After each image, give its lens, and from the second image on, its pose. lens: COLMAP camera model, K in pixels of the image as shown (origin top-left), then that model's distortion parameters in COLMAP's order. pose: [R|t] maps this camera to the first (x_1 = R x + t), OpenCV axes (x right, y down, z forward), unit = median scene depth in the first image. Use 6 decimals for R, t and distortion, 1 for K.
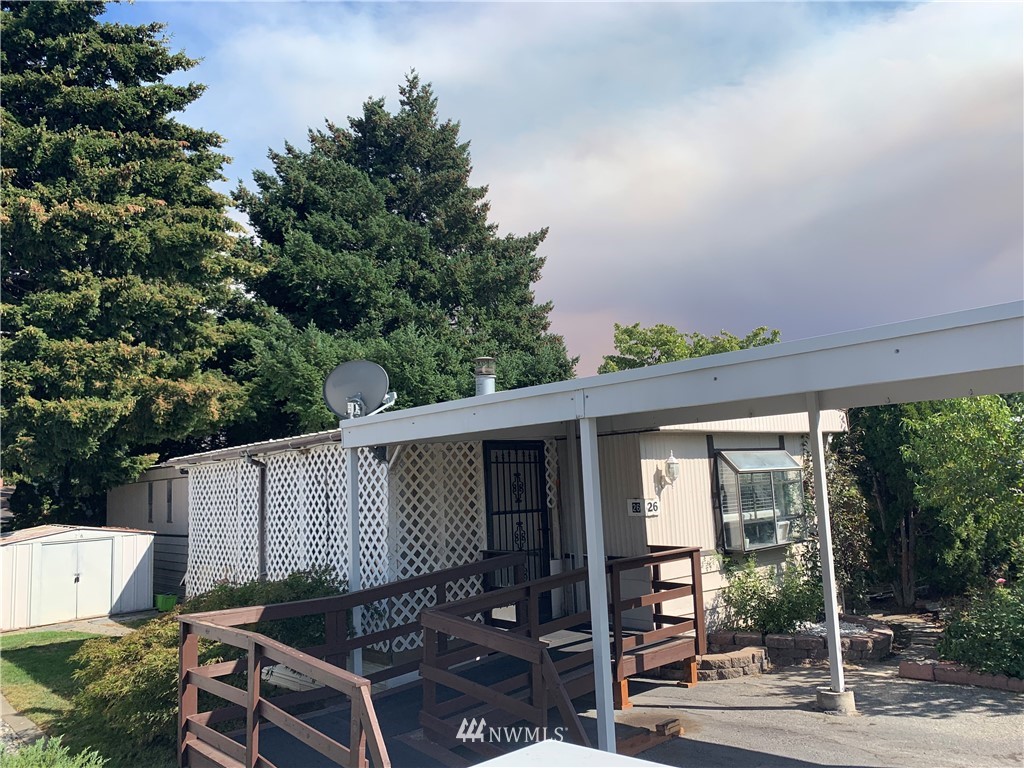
lens RADIAL K [[780.0, 0, 512.0], [0, 780.0, 384.0], [0, 0, 1]] dist [0.172005, -0.384405]
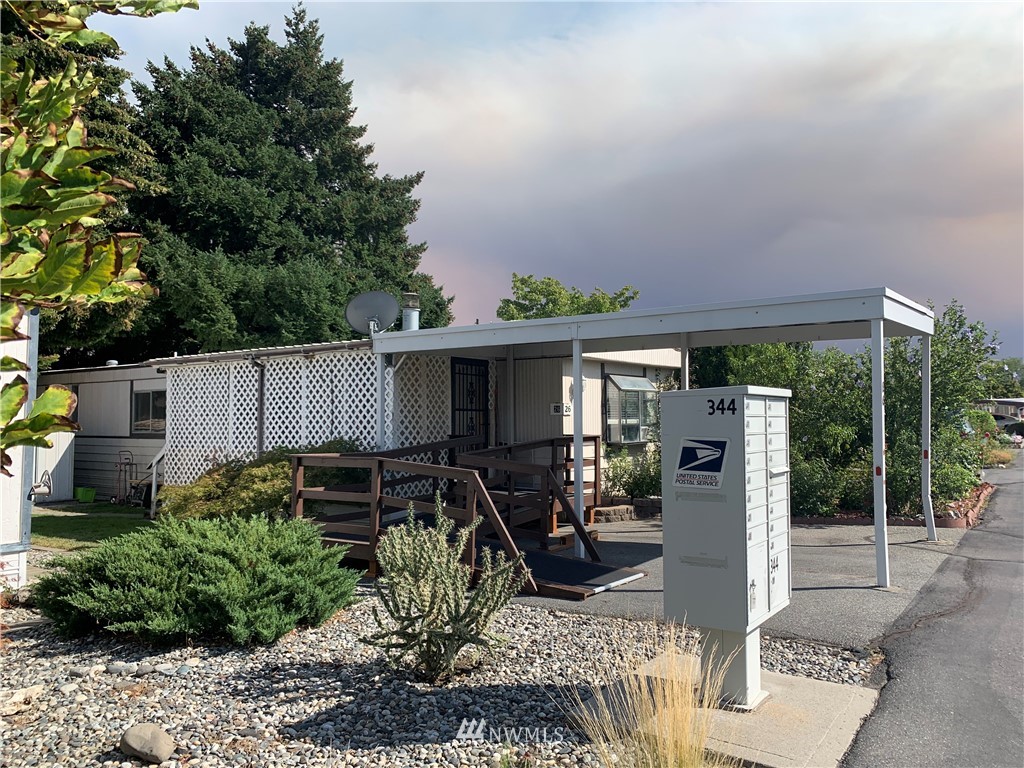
lens RADIAL K [[786.0, 0, 524.9], [0, 786.0, 382.8], [0, 0, 1]] dist [0.042264, -0.045418]
pose [[0.969212, 0.051313, 0.240820, -0.084468], [-0.068810, 0.995522, 0.064811, 0.007214], [-0.236416, -0.079387, 0.968403, -0.125844]]
